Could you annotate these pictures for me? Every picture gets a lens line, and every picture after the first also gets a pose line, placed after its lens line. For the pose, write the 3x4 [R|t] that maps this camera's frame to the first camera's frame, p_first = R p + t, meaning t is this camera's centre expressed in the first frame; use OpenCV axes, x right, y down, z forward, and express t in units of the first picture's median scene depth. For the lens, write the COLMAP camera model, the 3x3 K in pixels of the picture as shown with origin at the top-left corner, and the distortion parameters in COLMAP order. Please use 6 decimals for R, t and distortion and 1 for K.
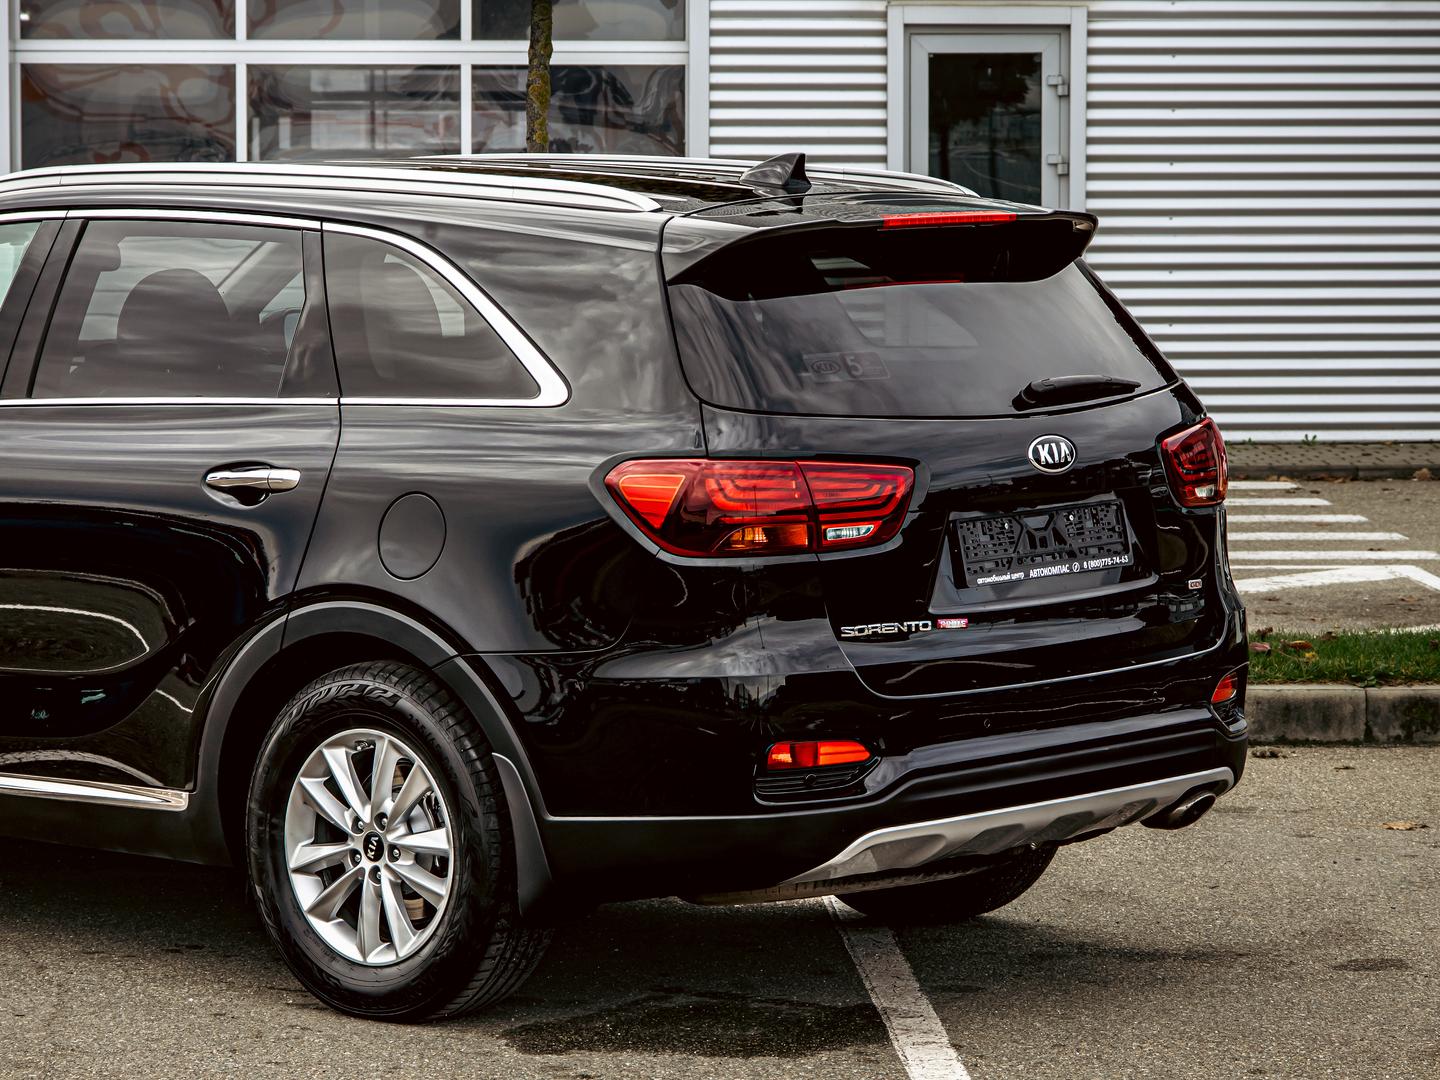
lens RADIAL K [[4313.1, 0, 720.0], [0, 4313.1, 540.0], [0, 0, 1]] dist [-0.132359, -0.120422]
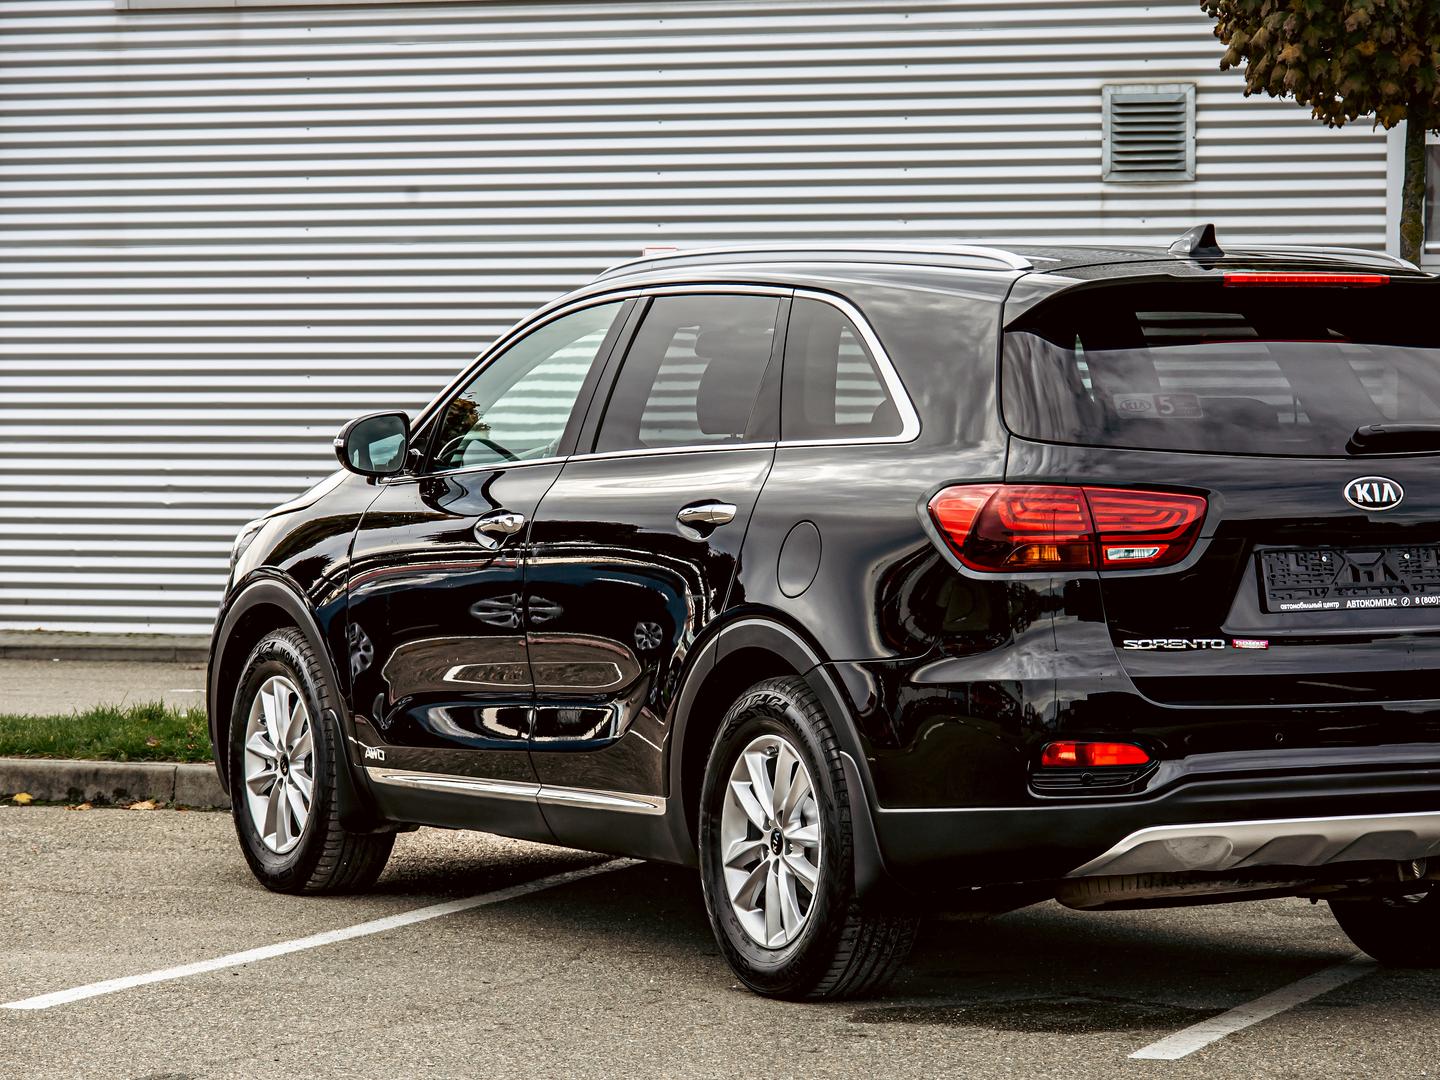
lens RADIAL K [[4313.1, 0, 720.0], [0, 4313.1, 540.0], [0, 0, 1]] dist [-0.132359, -0.120422]
pose [[0.948621, 0.015296, -0.316044, 0.261286], [-0.030600, 0.998584, -0.043518, 0.043164], [0.314930, 0.050954, 0.947746, -0.064460]]
